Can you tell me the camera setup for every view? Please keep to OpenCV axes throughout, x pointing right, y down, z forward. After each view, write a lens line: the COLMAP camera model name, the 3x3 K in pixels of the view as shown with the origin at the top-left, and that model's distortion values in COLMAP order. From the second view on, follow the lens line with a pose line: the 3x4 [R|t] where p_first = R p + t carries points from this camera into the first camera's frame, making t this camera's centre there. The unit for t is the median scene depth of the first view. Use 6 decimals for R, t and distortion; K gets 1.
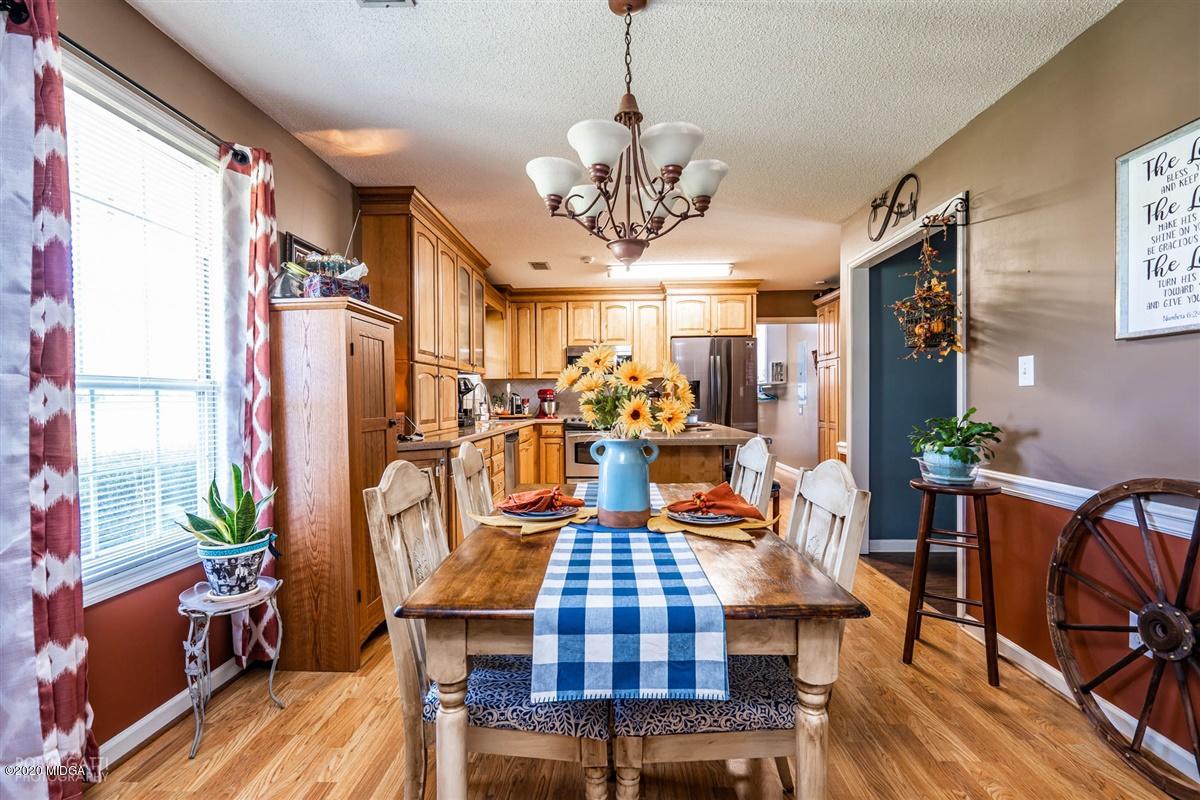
lens RADIAL K [[543.8, 0, 600.0], [0, 543.8, 400.0], [0, 0, 1]] dist [-0.004443, 0.000339]
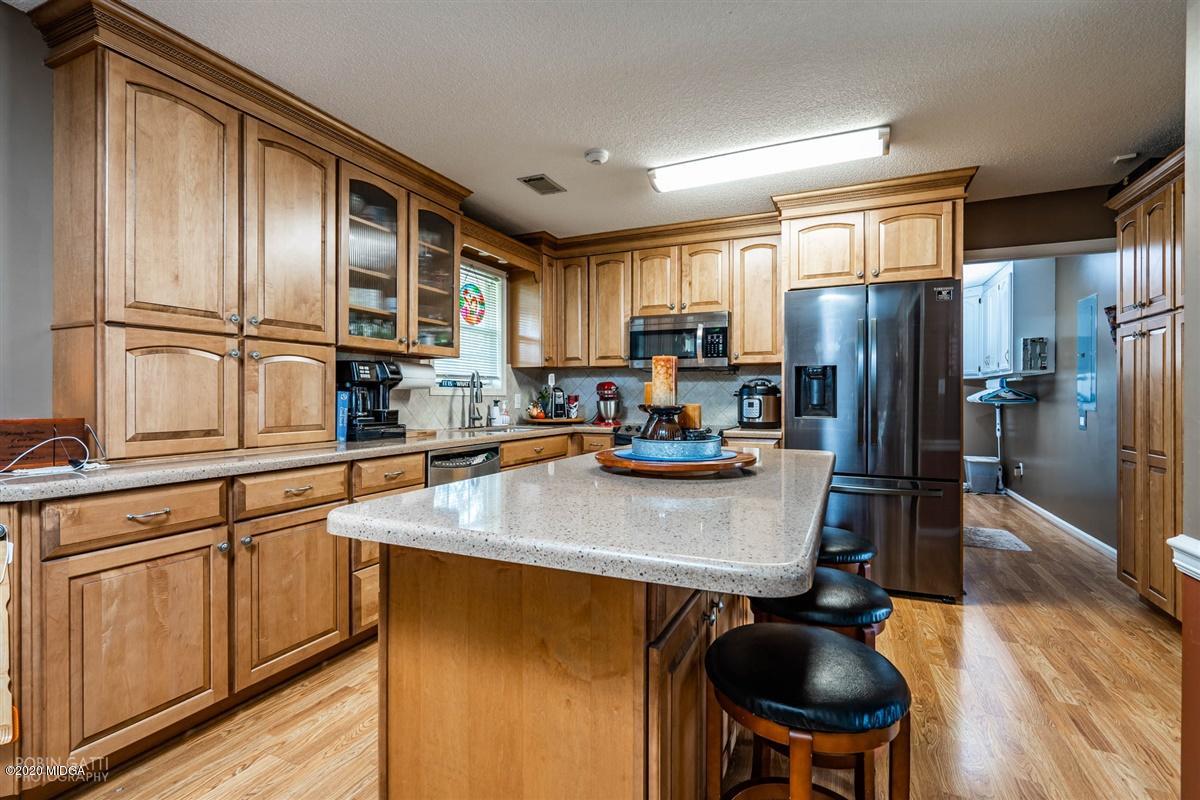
lens RADIAL K [[545.0, 0, 596.2], [0, 545.0, 391.6], [0, 0, 1]] dist [-0.001774, 0.000160]
pose [[0.921313, 0.006752, -0.388764, 0.161301], [-0.010399, 0.999919, -0.007278, -0.002778], [0.388683, 0.010749, 0.921309, 0.371993]]
